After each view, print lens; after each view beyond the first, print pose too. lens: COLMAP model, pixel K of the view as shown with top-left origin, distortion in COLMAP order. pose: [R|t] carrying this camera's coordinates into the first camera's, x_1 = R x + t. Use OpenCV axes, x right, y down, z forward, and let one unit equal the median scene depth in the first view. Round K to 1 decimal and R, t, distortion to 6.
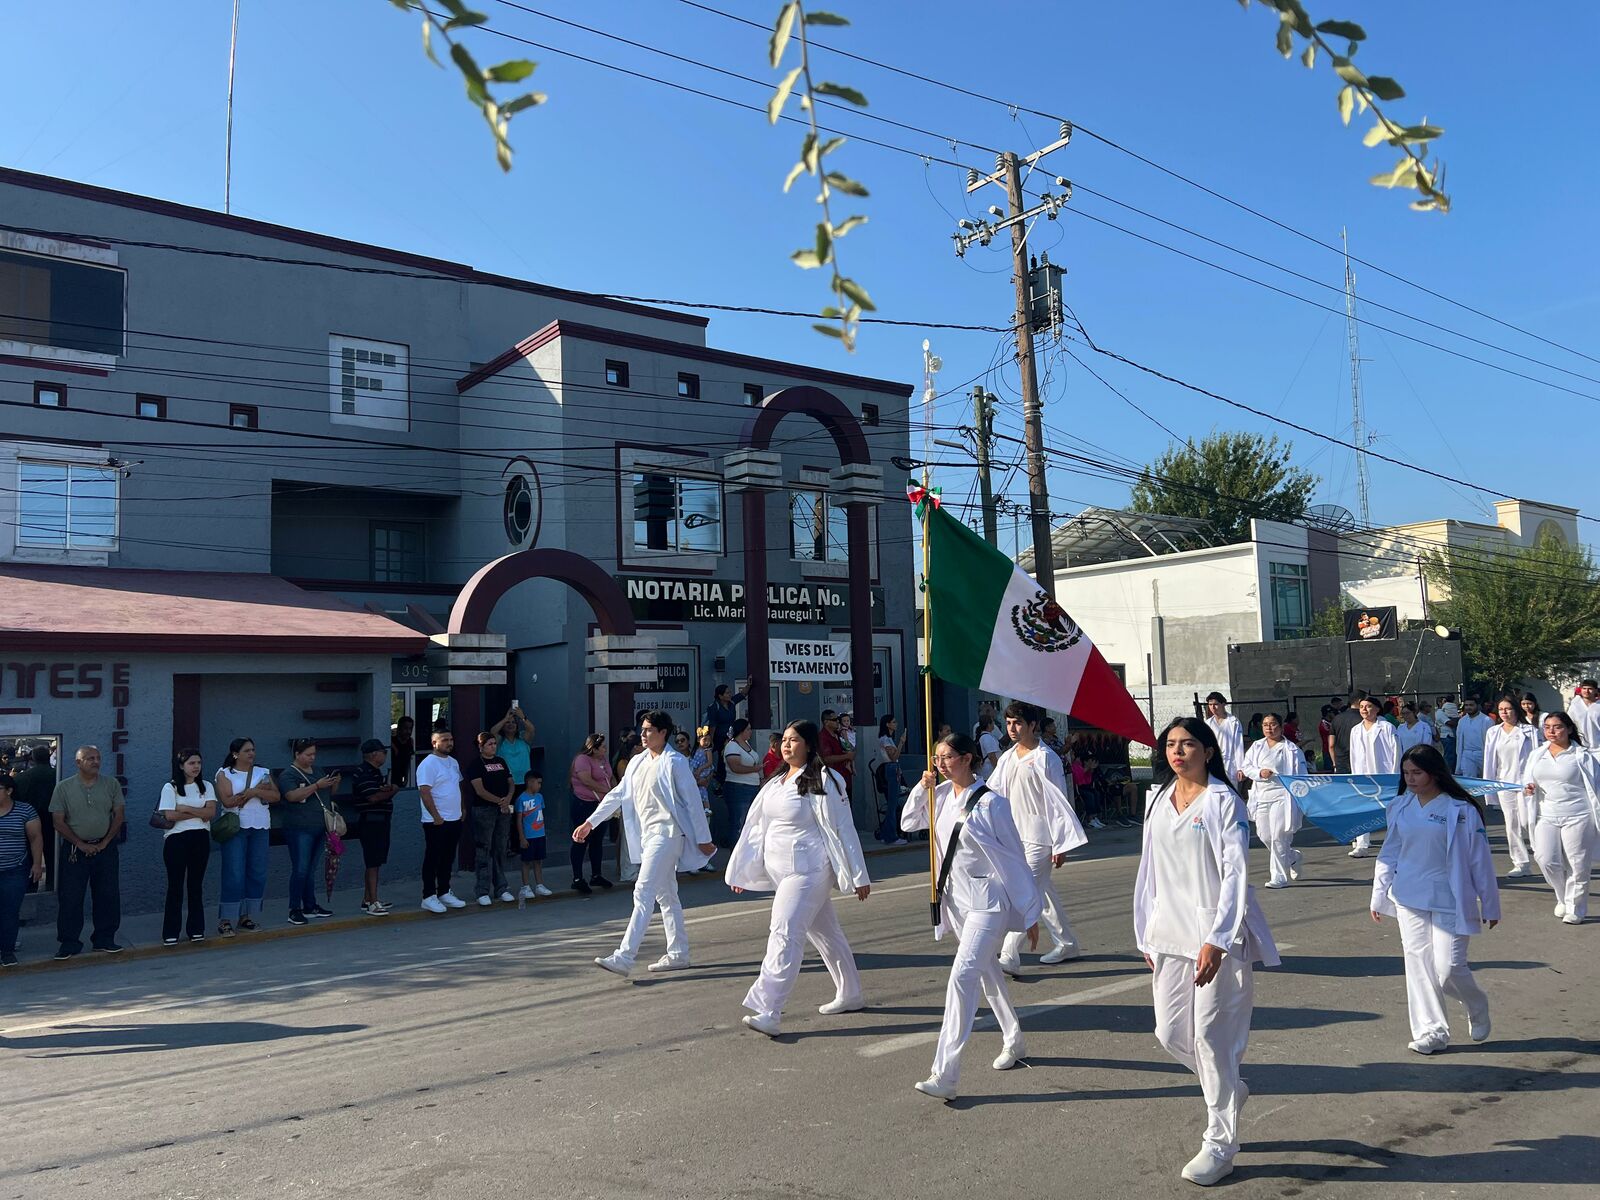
lens RADIAL K [[1198.4, 0, 793.4], [0, 1198.4, 603.5], [0, 0, 1]] dist [0.062166, -0.073719]
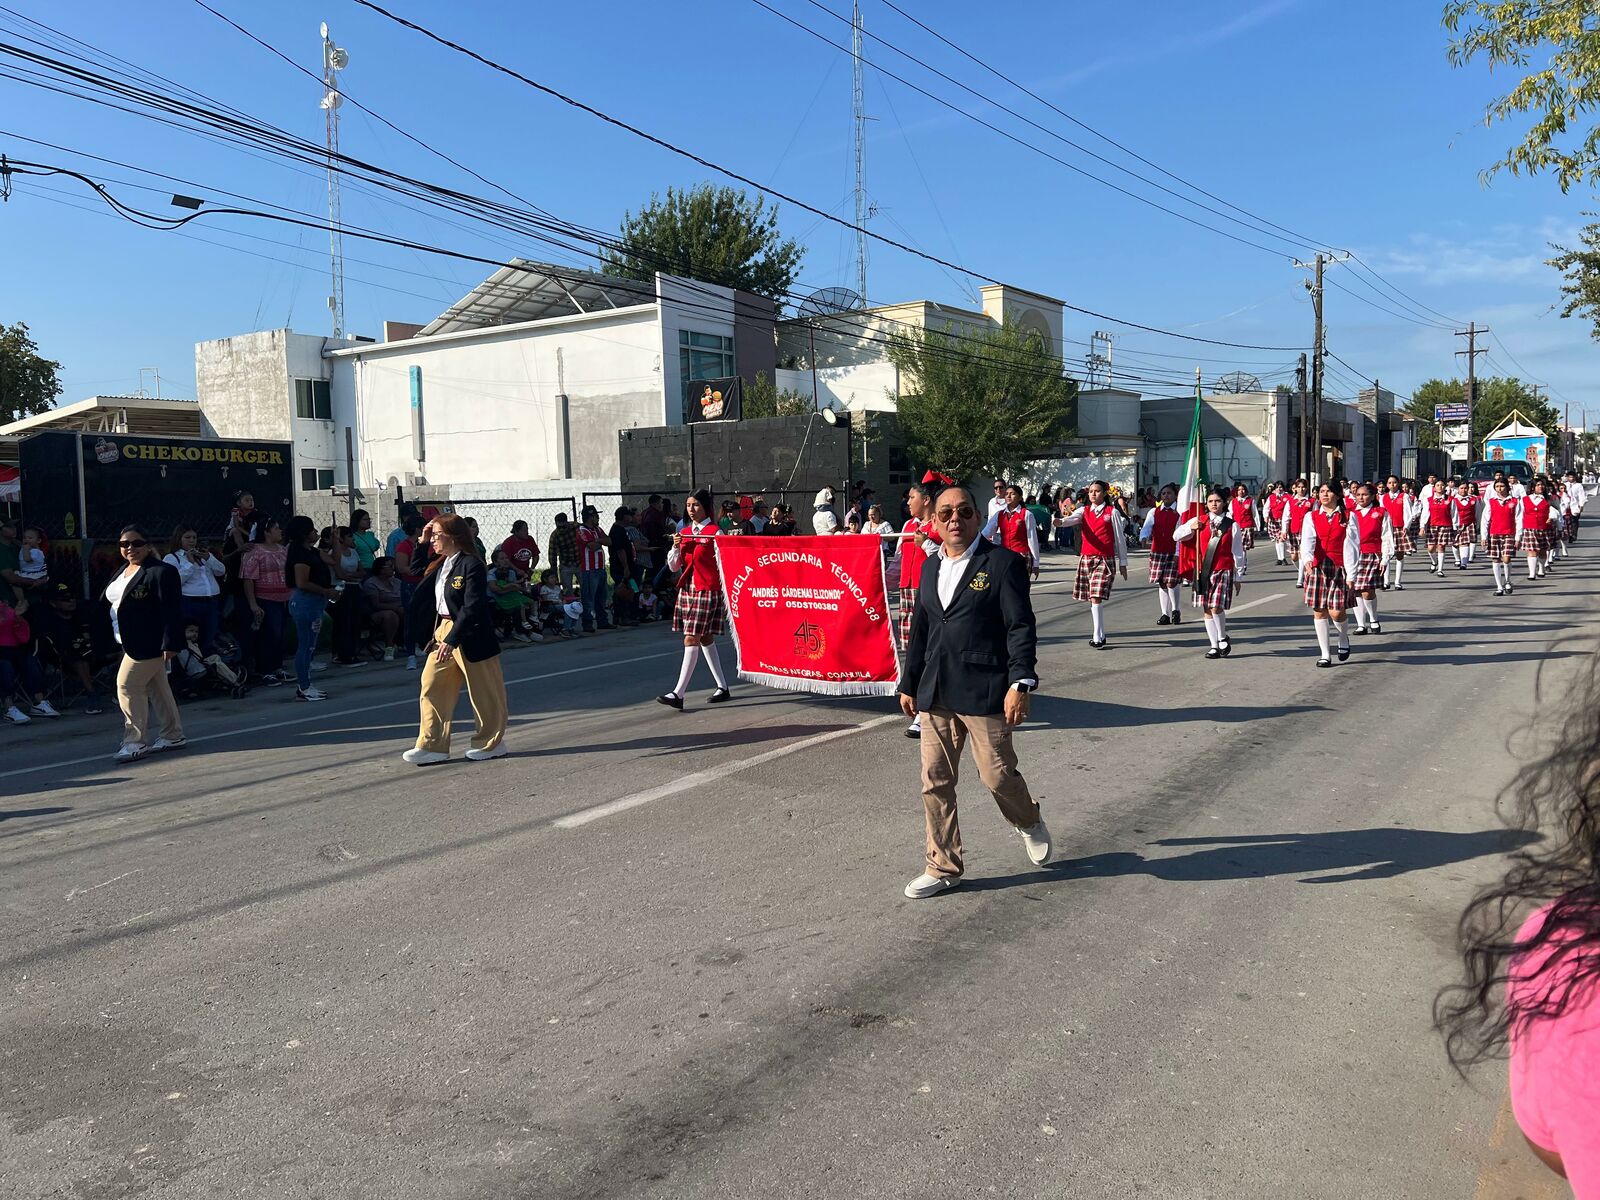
lens RADIAL K [[1248.4, 0, 815.3], [0, 1248.4, 542.0], [0, 0, 1]] dist [0.107505, -0.156915]
pose [[0.947574, -0.005585, 0.319489, 0.391465], [-0.030283, 0.993777, 0.107188, 0.026825], [-0.318099, -0.111243, 0.941508, 0.305710]]
